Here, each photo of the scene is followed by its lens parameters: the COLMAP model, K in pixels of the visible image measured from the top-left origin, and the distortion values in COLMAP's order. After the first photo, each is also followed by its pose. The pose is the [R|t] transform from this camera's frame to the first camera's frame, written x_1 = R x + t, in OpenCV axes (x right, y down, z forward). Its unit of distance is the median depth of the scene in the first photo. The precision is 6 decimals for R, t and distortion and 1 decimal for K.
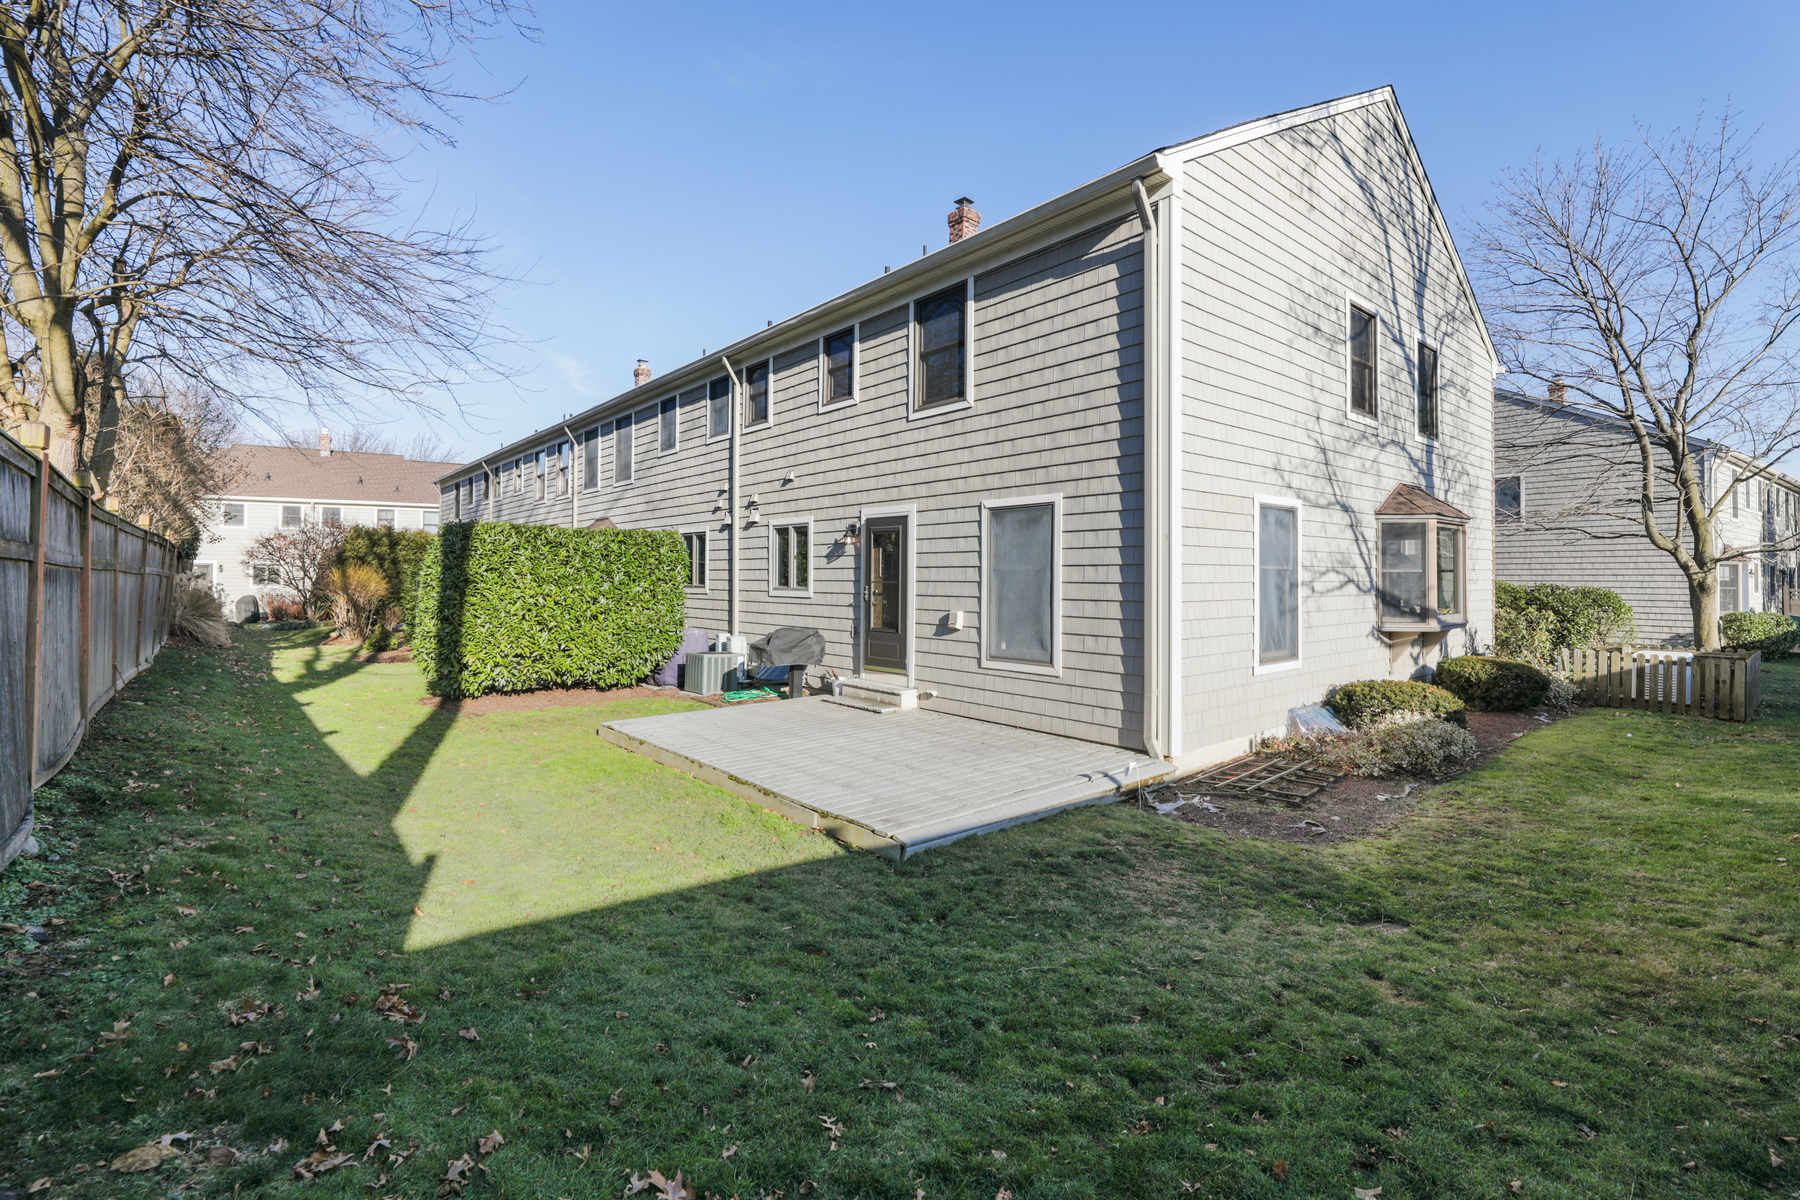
lens RADIAL K [[759.3, 0, 822.2], [0, 759.3, 576.0], [0, 0, 1]] dist [0.003653, -0.002609]
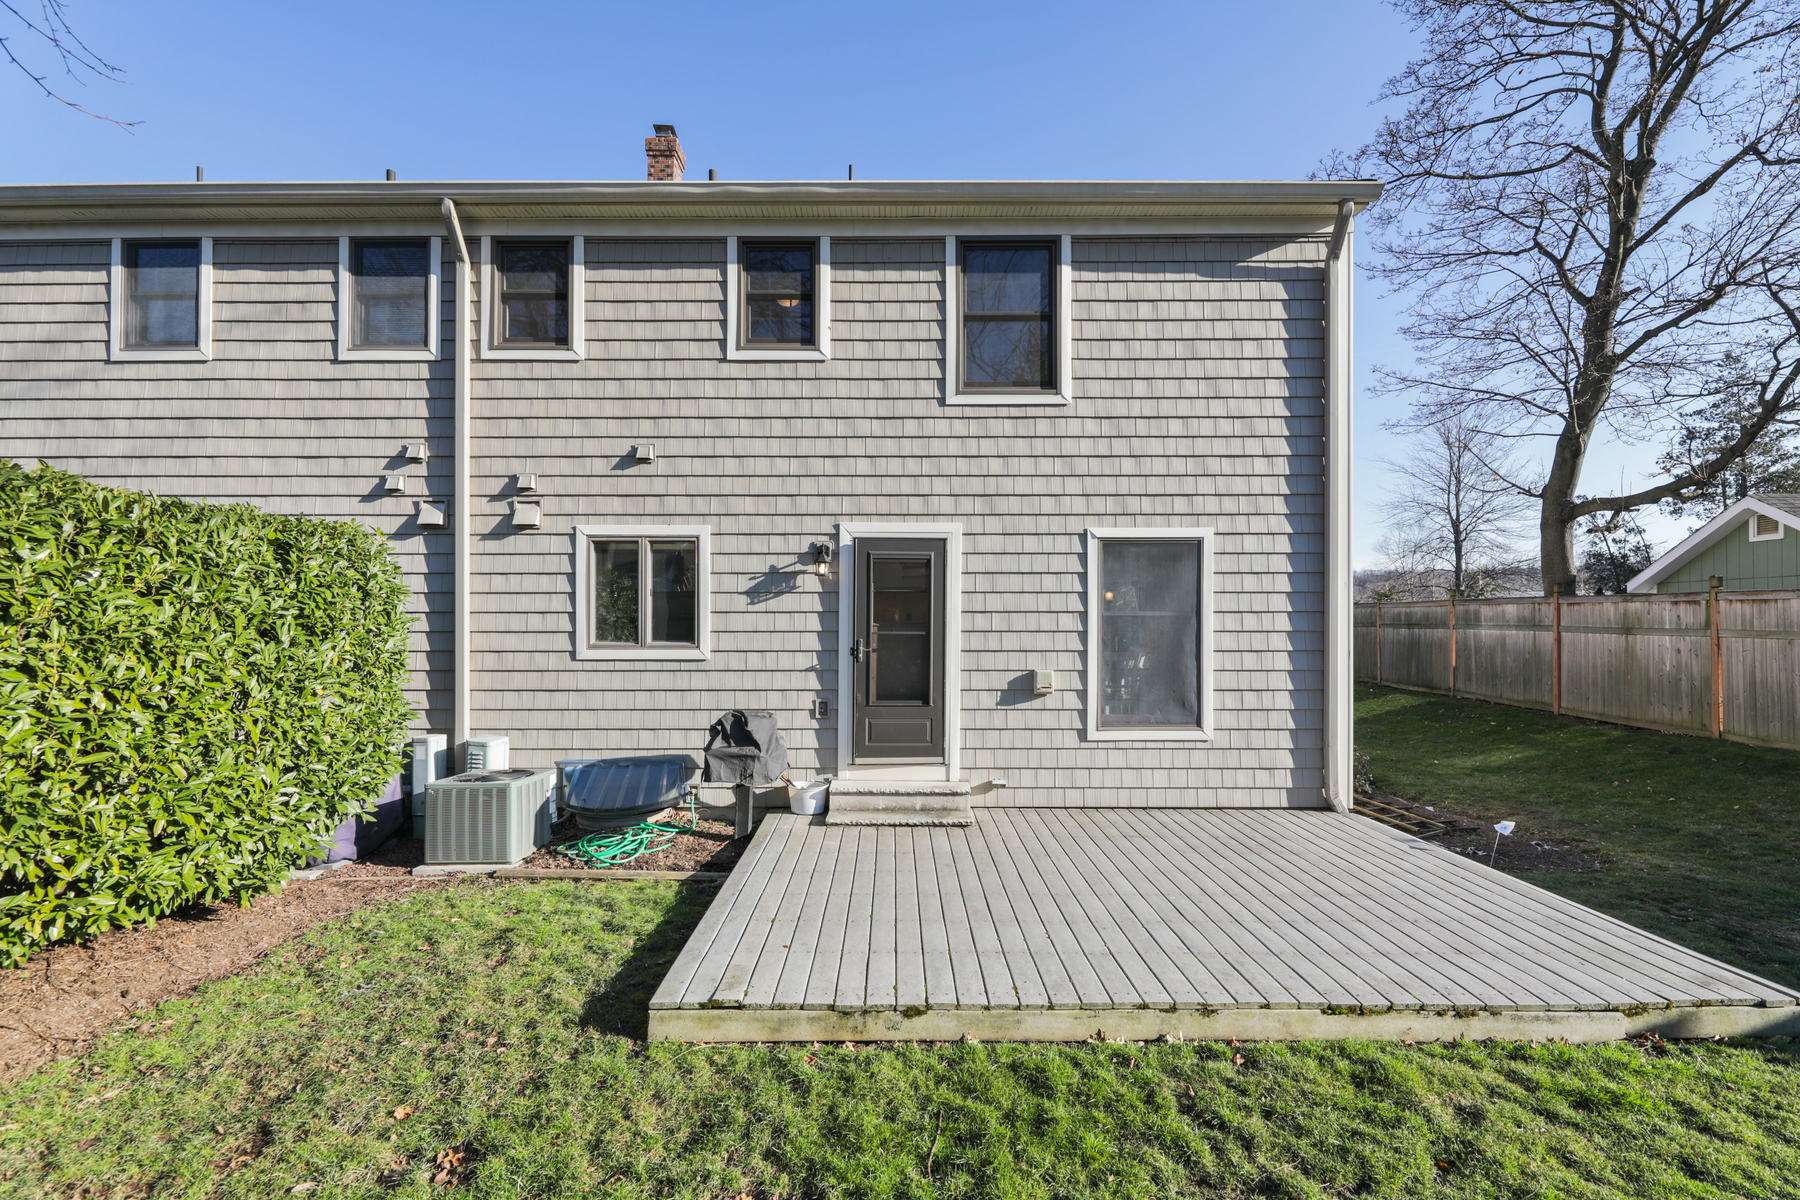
lens RADIAL K [[759.3, 0, 762.6], [0, 759.3, 628.1], [0, 0, 1]] dist [0.003653, -0.002609]
pose [[0.621215, -0.006548, 0.783613, -0.504471], [0.000956, 0.999971, 0.007598, -0.001918], [-0.783639, -0.003971, 0.621203, 0.640780]]
